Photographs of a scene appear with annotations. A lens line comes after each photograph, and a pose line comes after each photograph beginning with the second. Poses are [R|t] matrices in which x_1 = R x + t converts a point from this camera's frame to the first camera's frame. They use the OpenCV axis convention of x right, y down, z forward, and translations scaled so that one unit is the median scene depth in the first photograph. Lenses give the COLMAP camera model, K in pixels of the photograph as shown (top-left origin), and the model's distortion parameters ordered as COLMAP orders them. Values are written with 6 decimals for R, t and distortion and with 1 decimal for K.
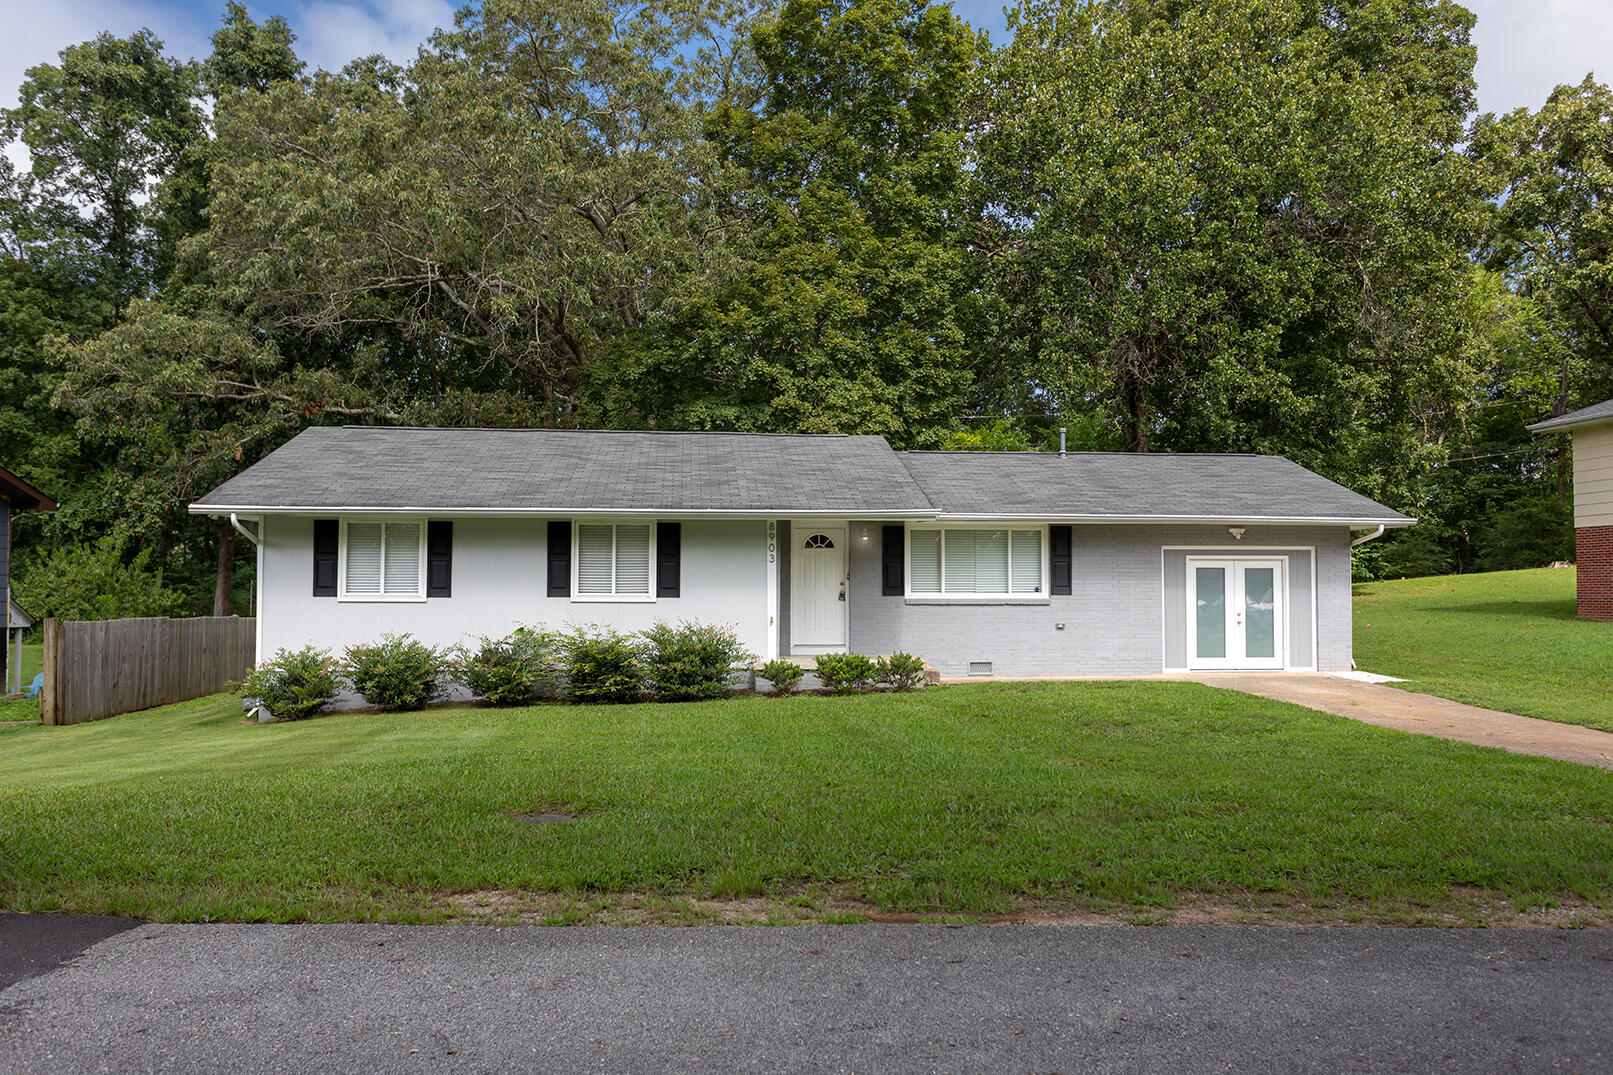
lens RADIAL K [[1306.8, 0, 805.8], [0, 1306.8, 539.2], [0, 0, 1]] dist [0.007183, -0.008017]
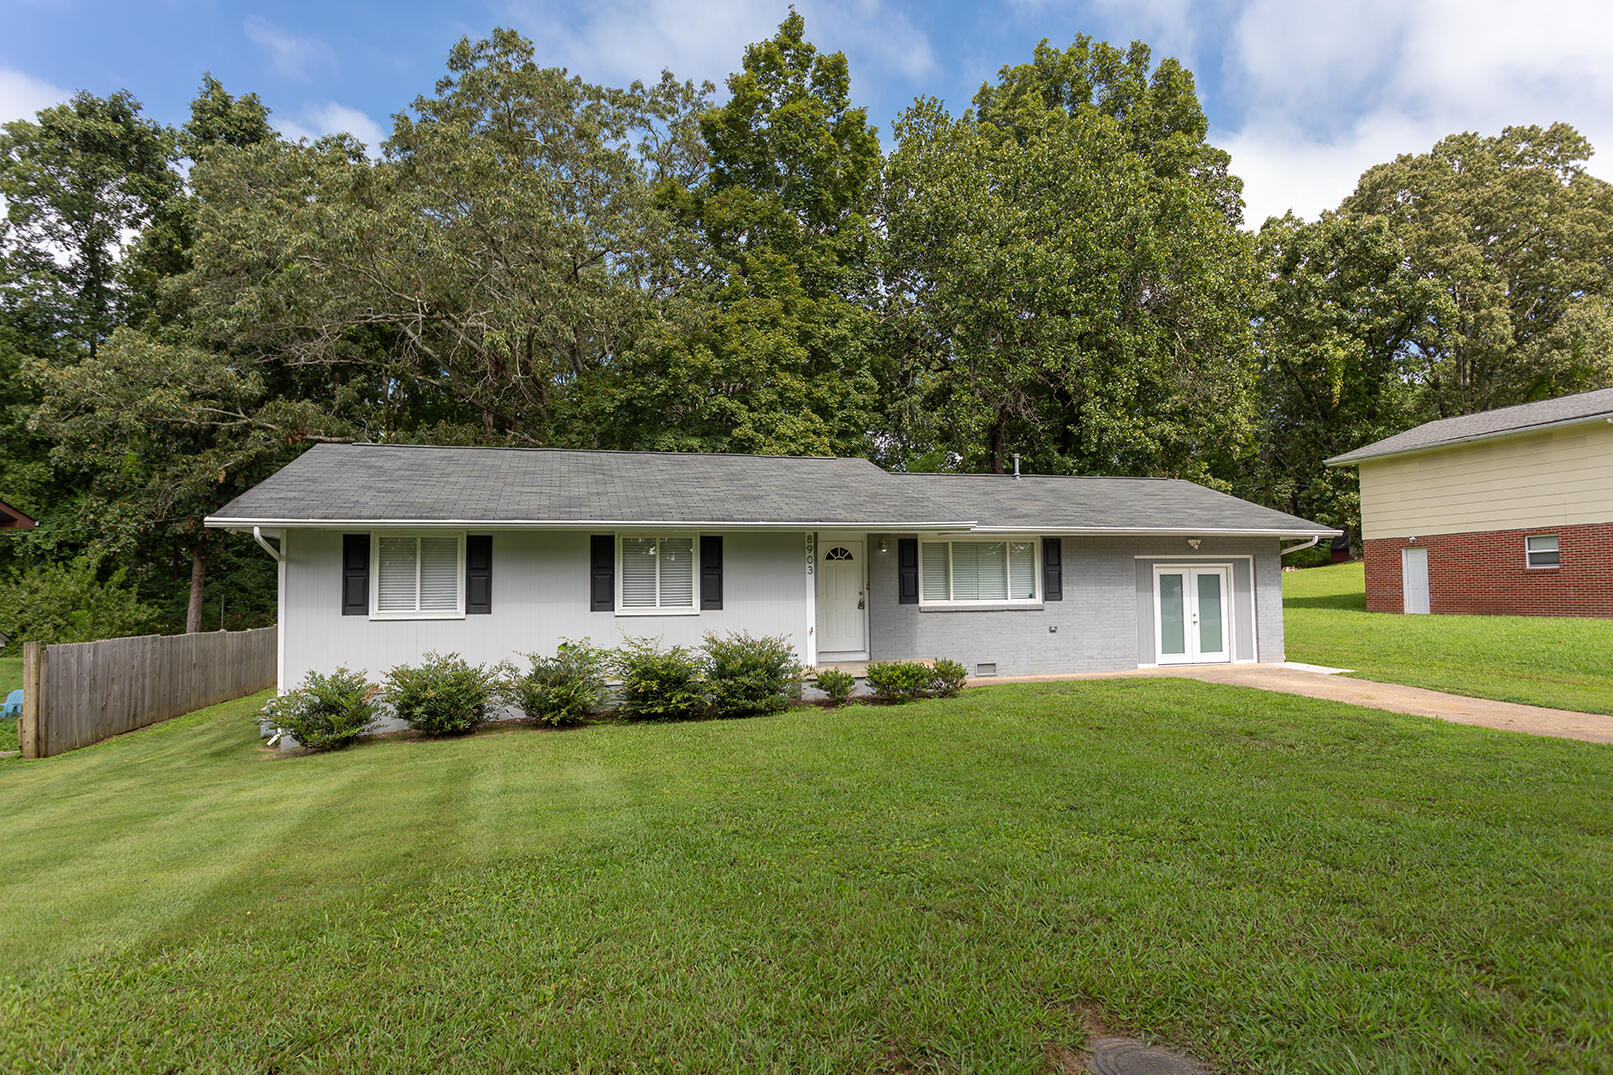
lens RADIAL K [[958.2, 0, 808.7], [0, 958.2, 538.8], [0, 0, 1]] dist [-0.005916, -0.001958]
pose [[0.985598, -0.004508, 0.169043, -0.101588], [0.007411, 0.999836, -0.016547, 0.001573], [-0.168941, 0.017562, 0.985470, 0.164129]]
